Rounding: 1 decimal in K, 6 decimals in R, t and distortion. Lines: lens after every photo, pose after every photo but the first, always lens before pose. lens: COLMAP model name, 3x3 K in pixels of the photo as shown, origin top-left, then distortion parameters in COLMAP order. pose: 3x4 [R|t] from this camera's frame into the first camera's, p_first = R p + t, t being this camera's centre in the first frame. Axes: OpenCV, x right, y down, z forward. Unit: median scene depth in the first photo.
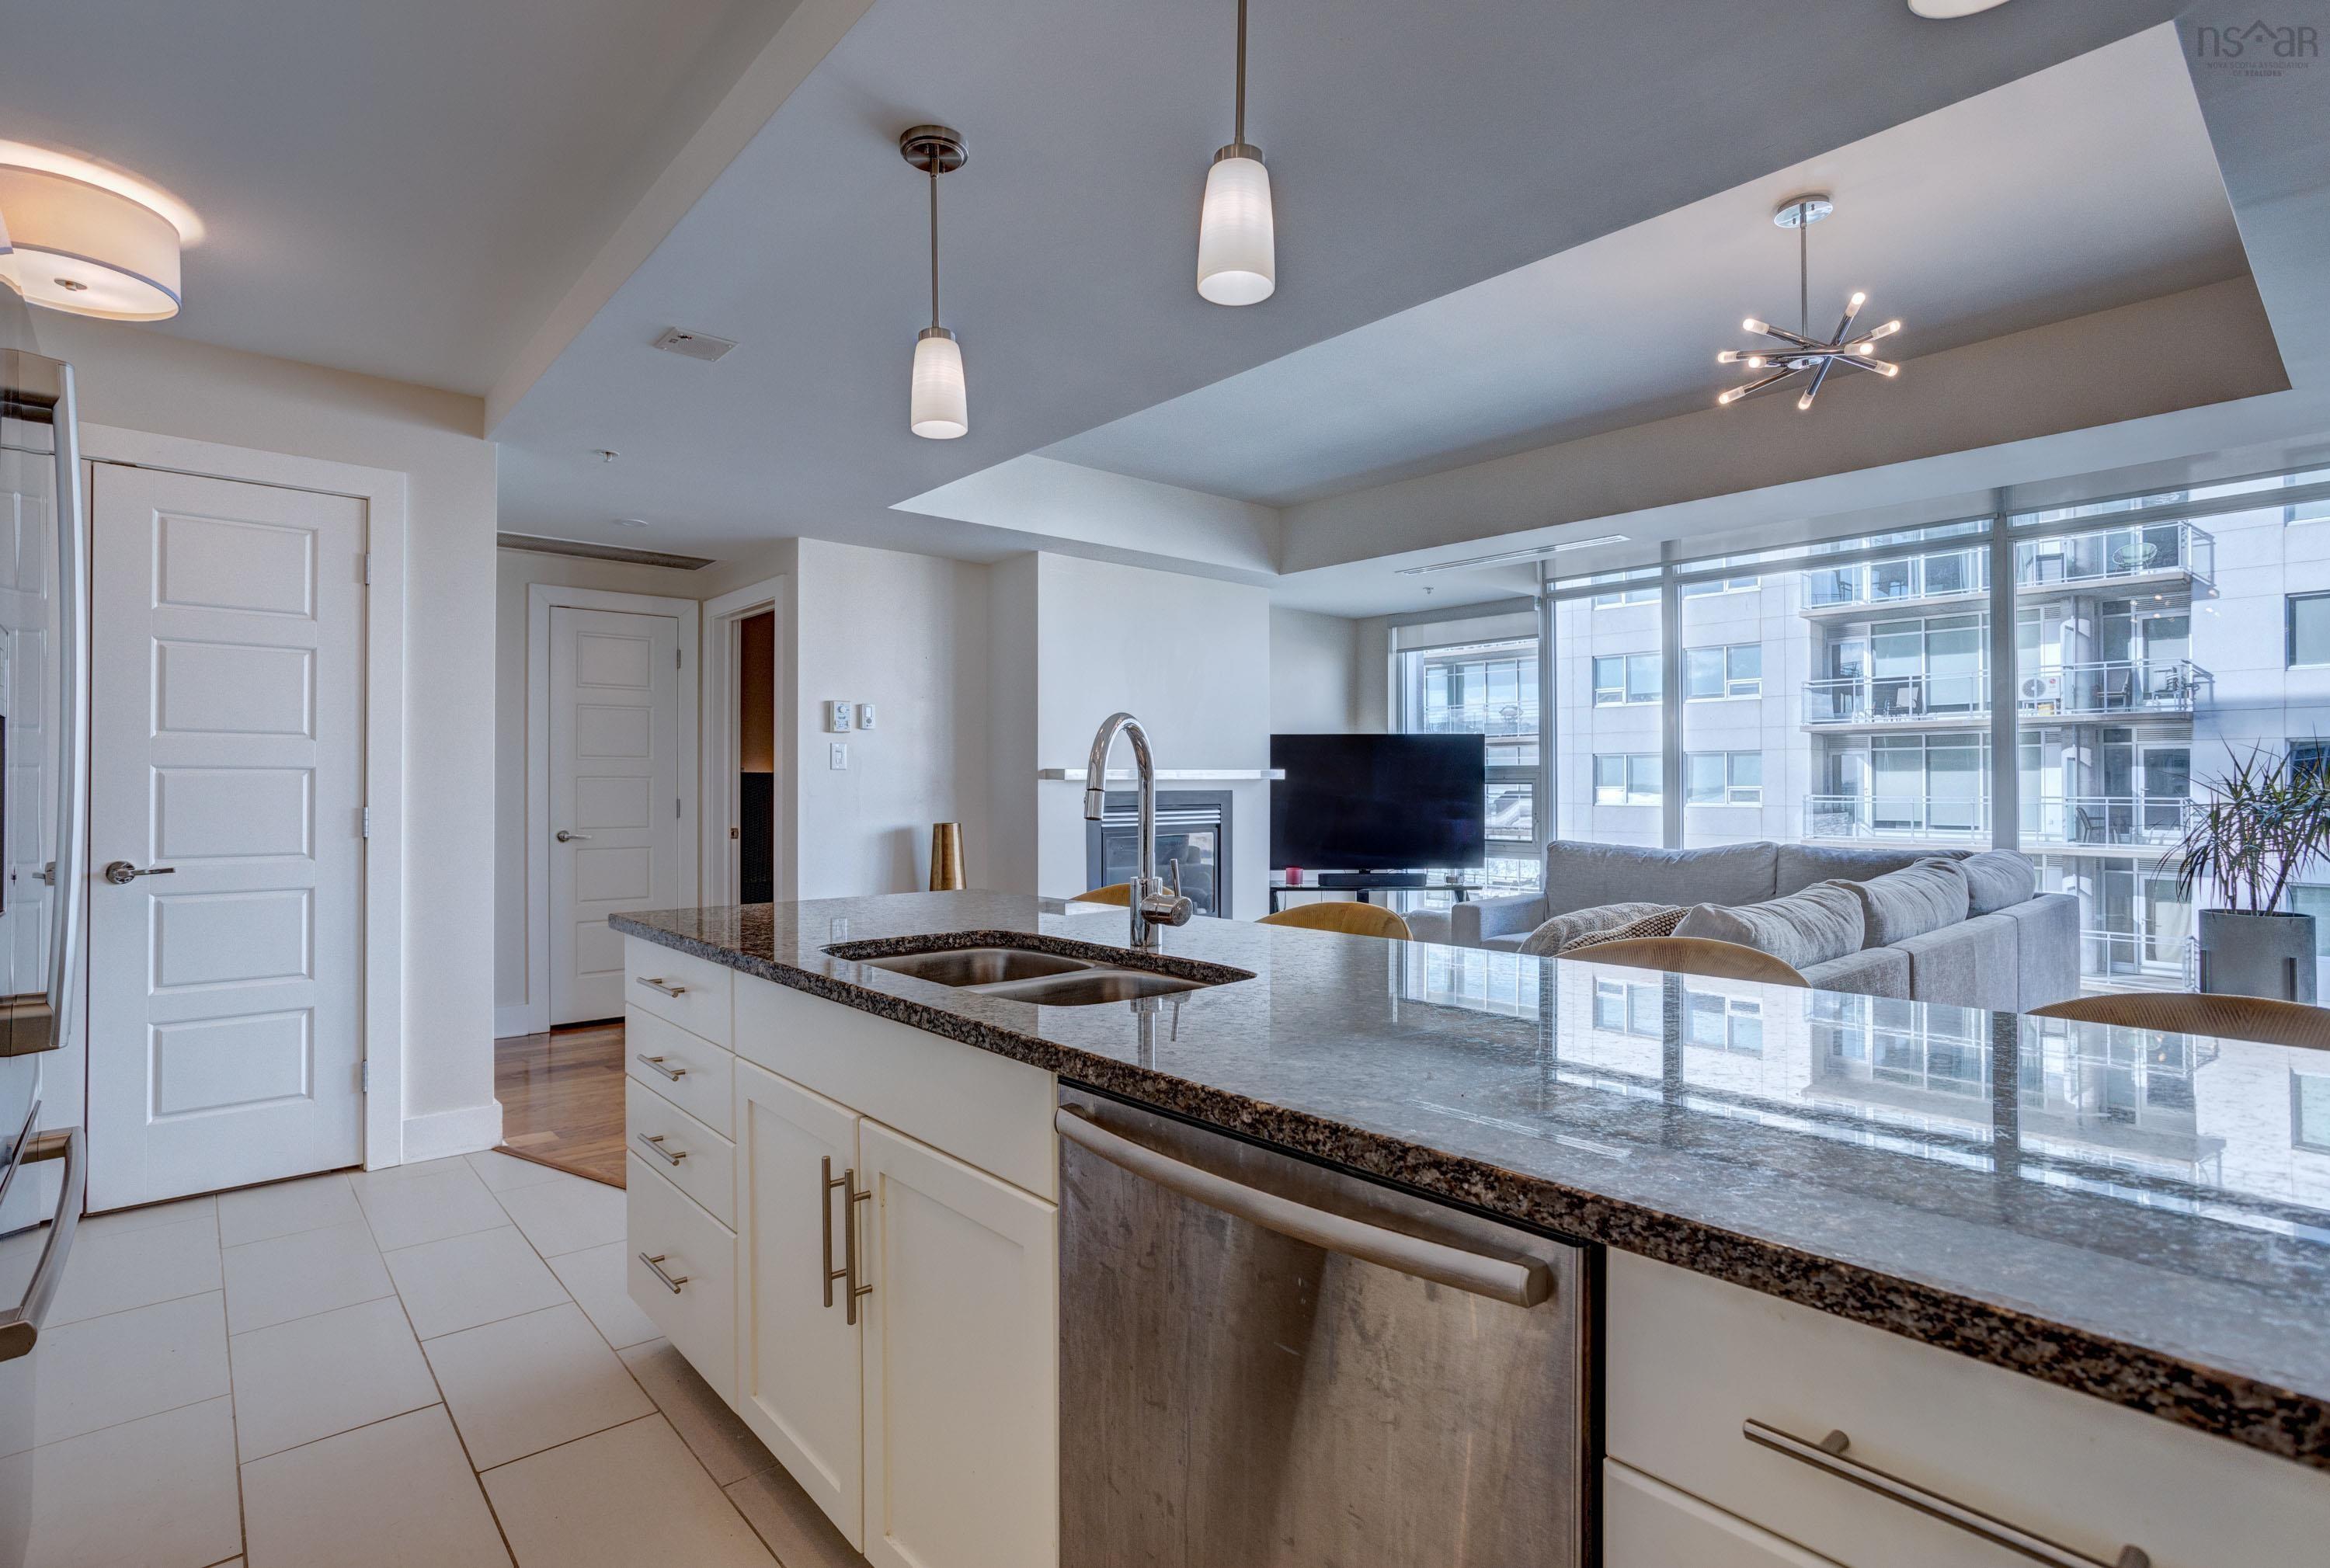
lens RADIAL K [[1132.6, 0, 1162.8], [0, 1132.6, 775.3], [0, 0, 1]] dist [-0.046161, 0.029019]
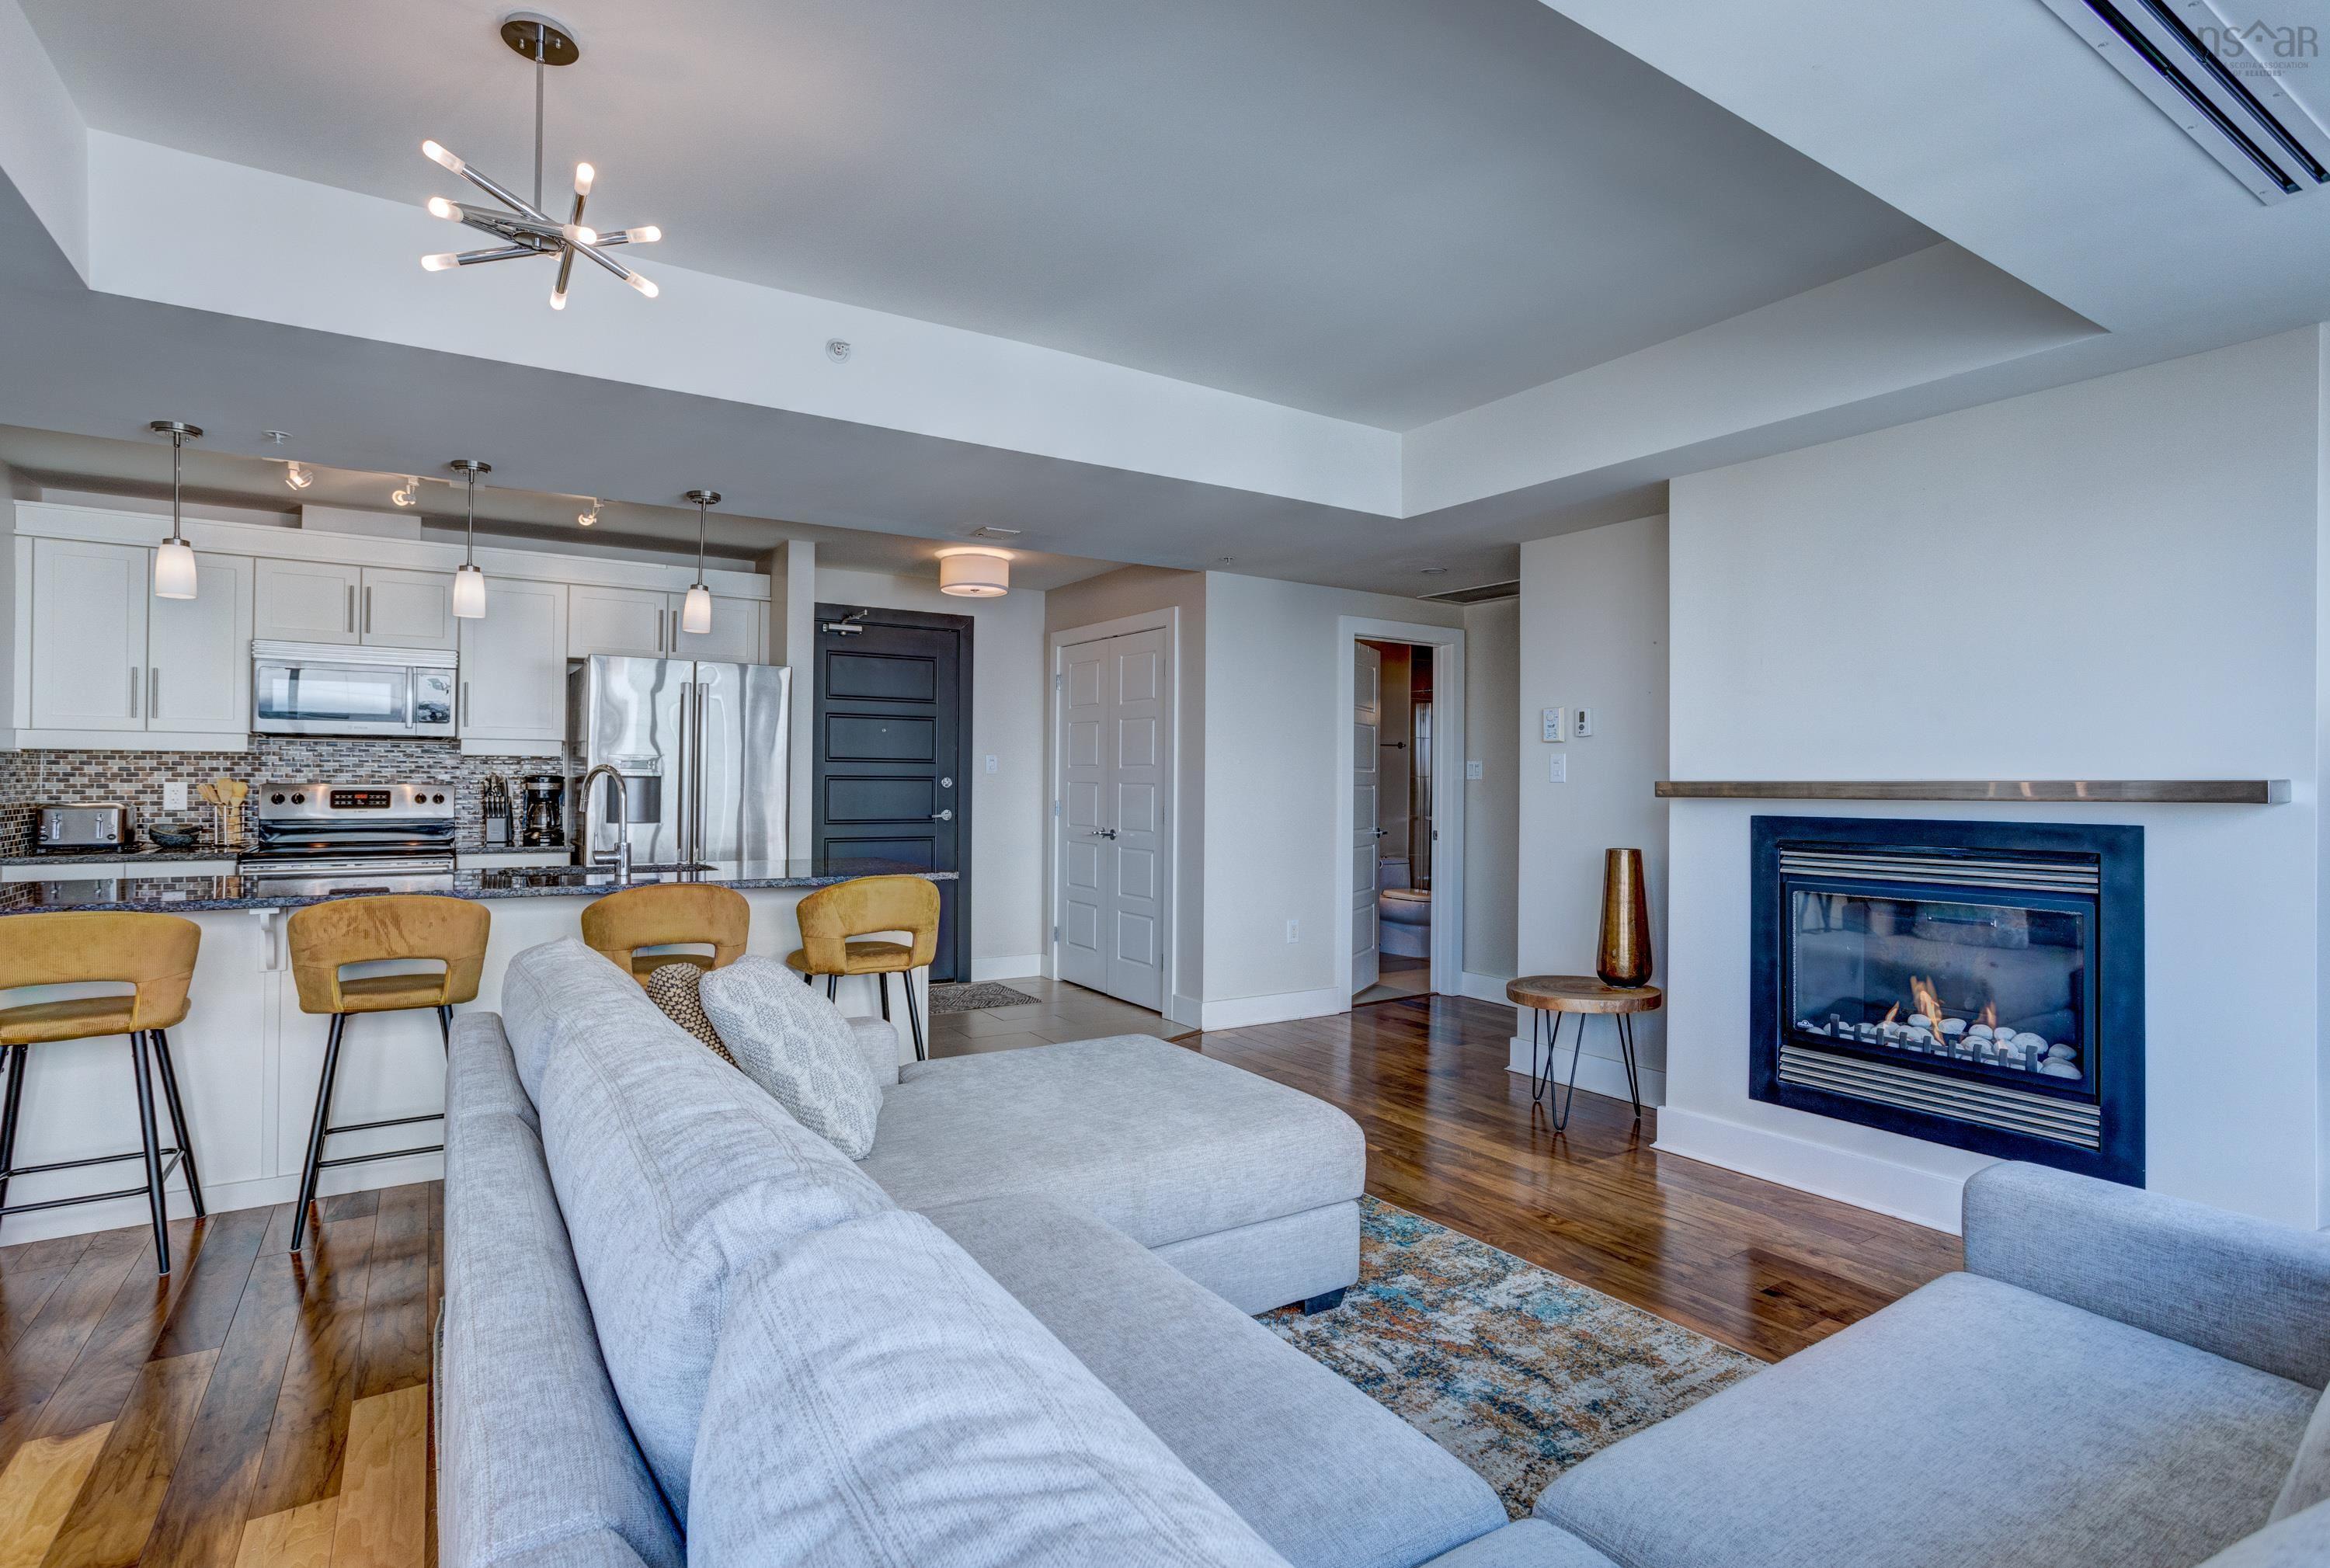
lens RADIAL K [[1153.4, 0, 1163.2], [0, 1153.4, 772.2], [0, 0, 1]] dist [-0.048912, 0.032865]
pose [[-0.149893, -0.007366, -0.988675, 0.596243], [0.002683, 0.999966, -0.007857, -0.005827], [0.988699, -0.003831, -0.149868, 0.719573]]
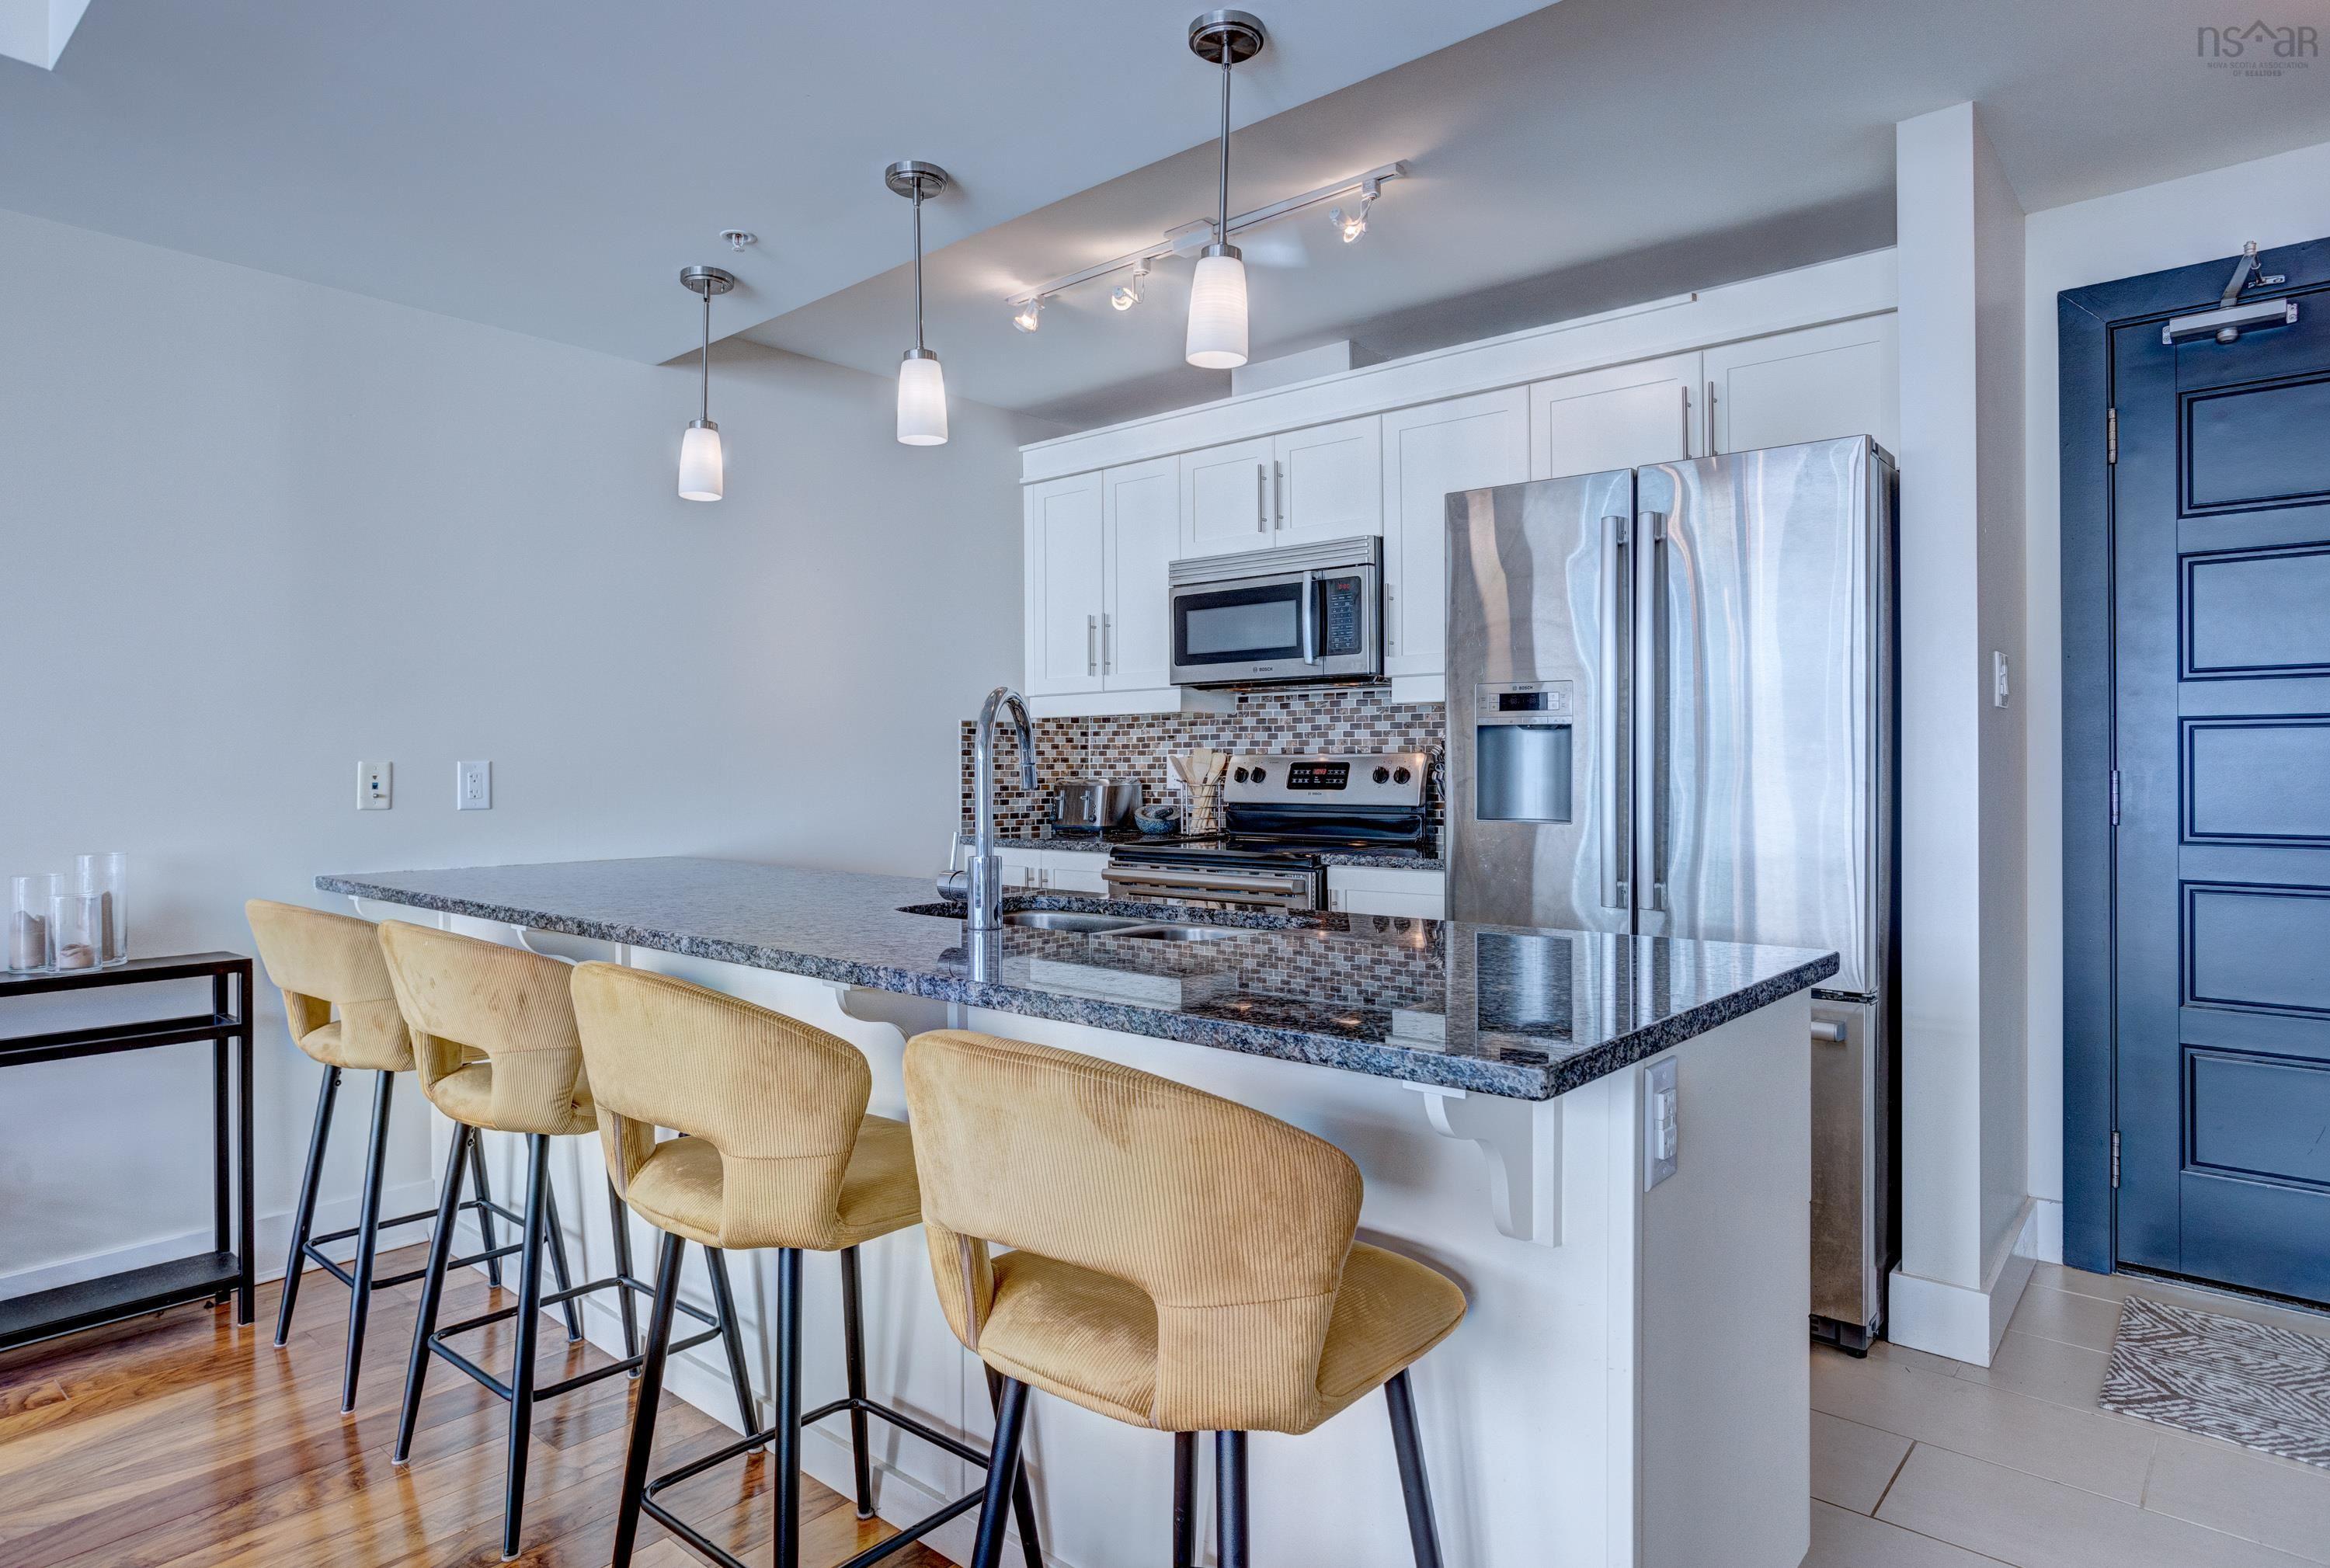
lens RADIAL K [[1335.5, 0, 1161.7], [0, 1335.5, 762.5], [0, 0, 1]] dist [-0.049235, 0.038111]
pose [[-0.991400, 0.002544, -0.130841, -0.005548], [0.004494, 0.999883, -0.014612, 0.009542], [0.130789, -0.015074, -0.991296, 0.664386]]
